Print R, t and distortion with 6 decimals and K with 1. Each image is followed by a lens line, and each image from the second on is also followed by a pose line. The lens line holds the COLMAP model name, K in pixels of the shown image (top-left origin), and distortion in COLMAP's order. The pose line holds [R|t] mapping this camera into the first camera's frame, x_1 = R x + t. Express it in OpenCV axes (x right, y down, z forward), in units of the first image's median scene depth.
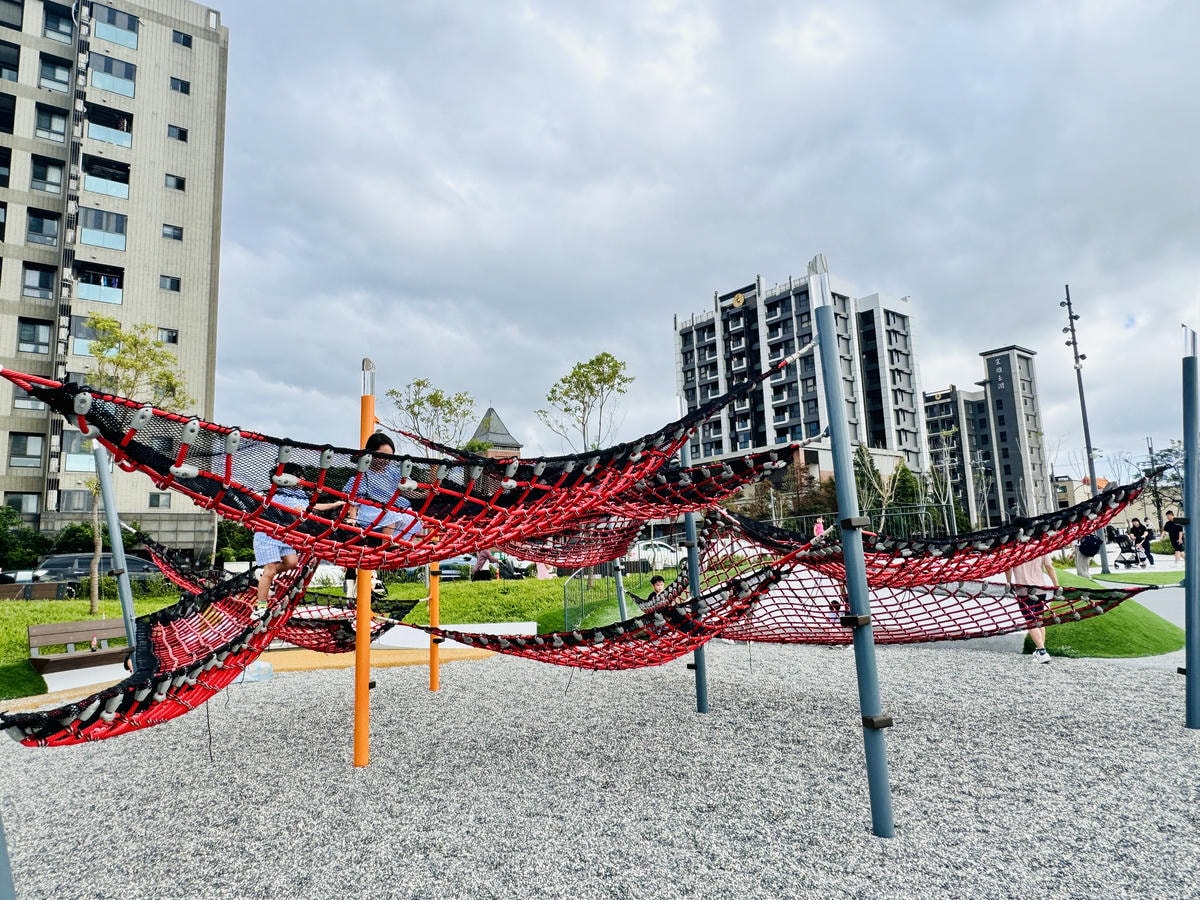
lens RADIAL K [[772.6, 0, 595.6], [0, 772.6, 455.6], [0, 0, 1]] dist [-0.004025, 0.001646]
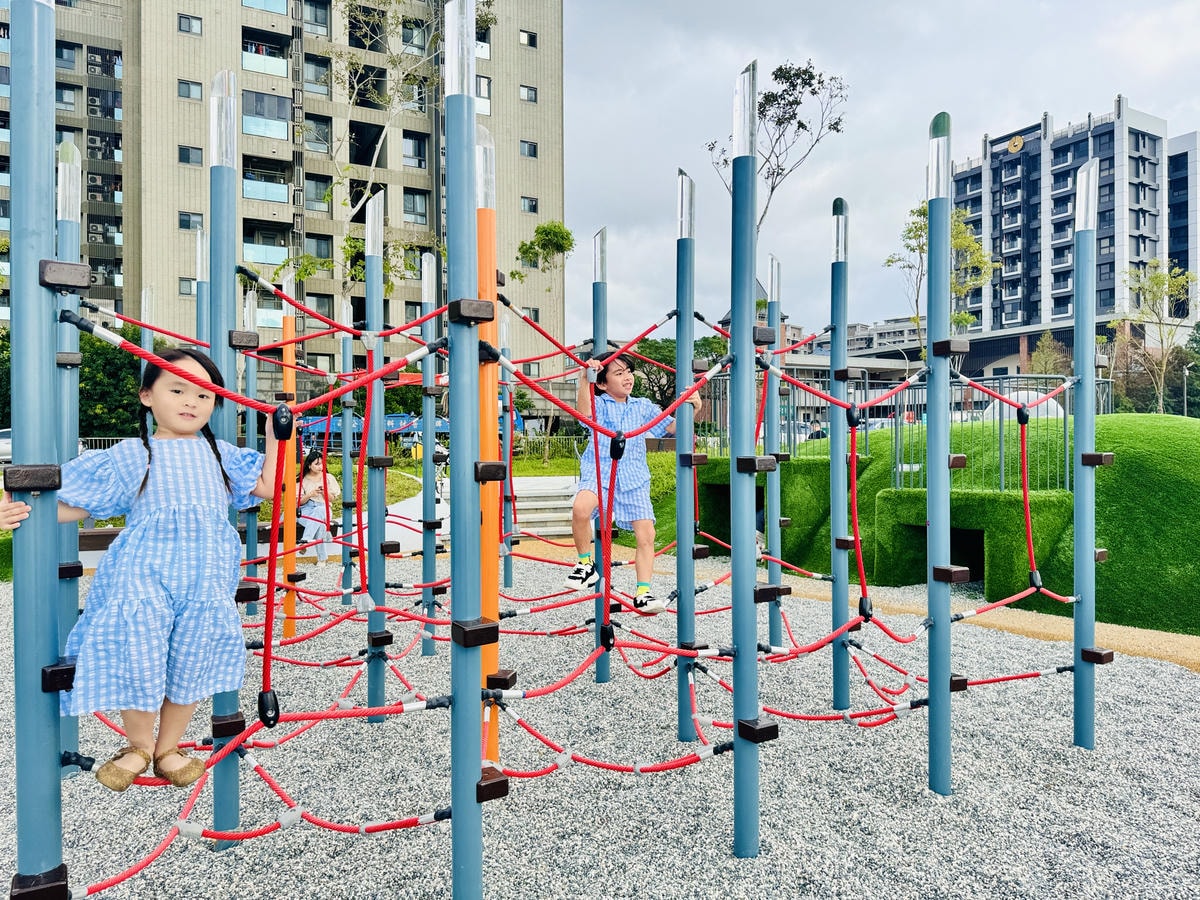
lens RADIAL K [[838.5, 0, 601.5], [0, 838.5, 449.8], [0, 0, 1]] dist [0.010249, -0.010913]
pose [[0.985382, 0.034557, -0.166820, -0.099518], [-0.009533, 0.988861, 0.148536, -0.000893], [0.170095, -0.144774, 0.974735, -0.031957]]
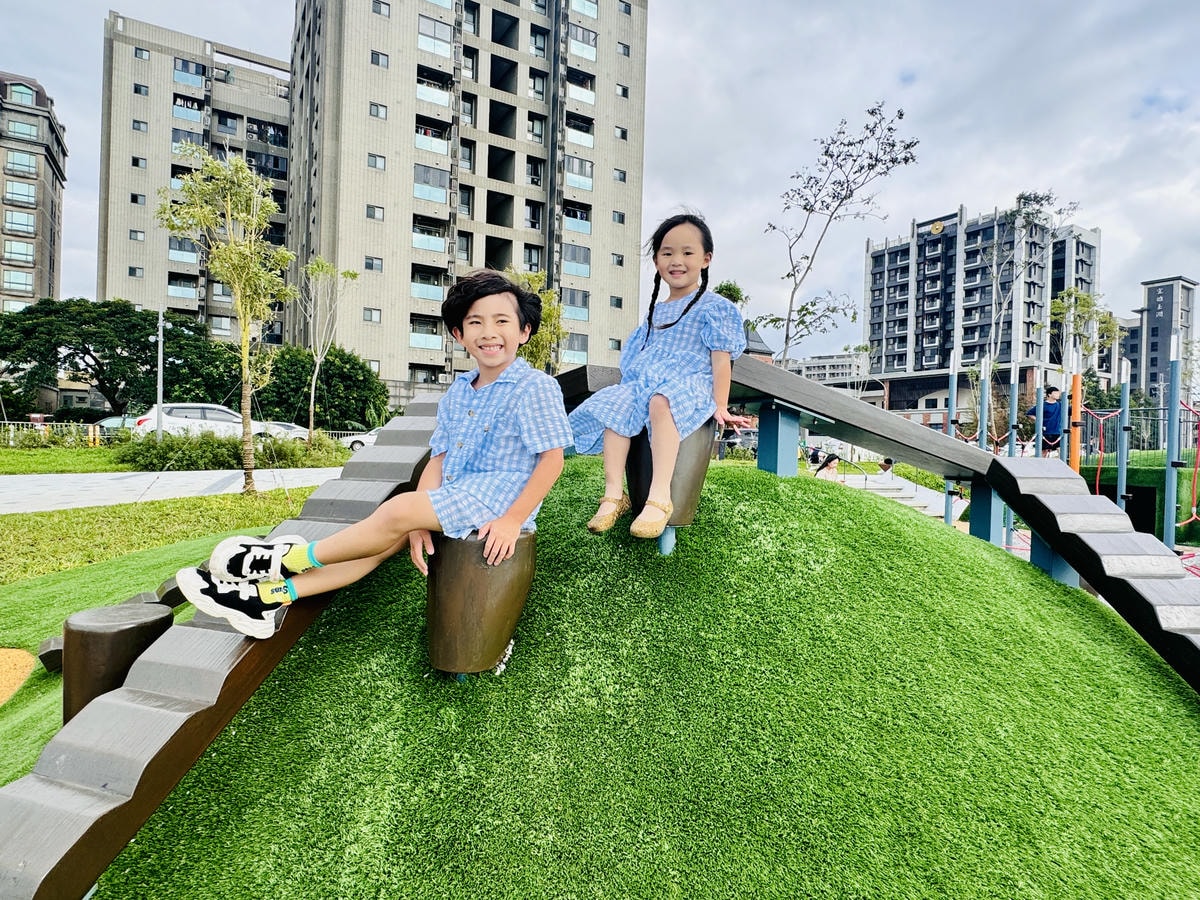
lens RADIAL K [[669.2, 0, 598.5], [0, 669.2, 448.7], [0, 0, 1]] dist [-0.004491, 0.001272]
pose [[0.989922, 0.067692, -0.124388, -0.156457], [-0.049434, 0.988282, 0.144411, -0.001420], [0.132706, -0.136807, 0.981668, -0.052140]]
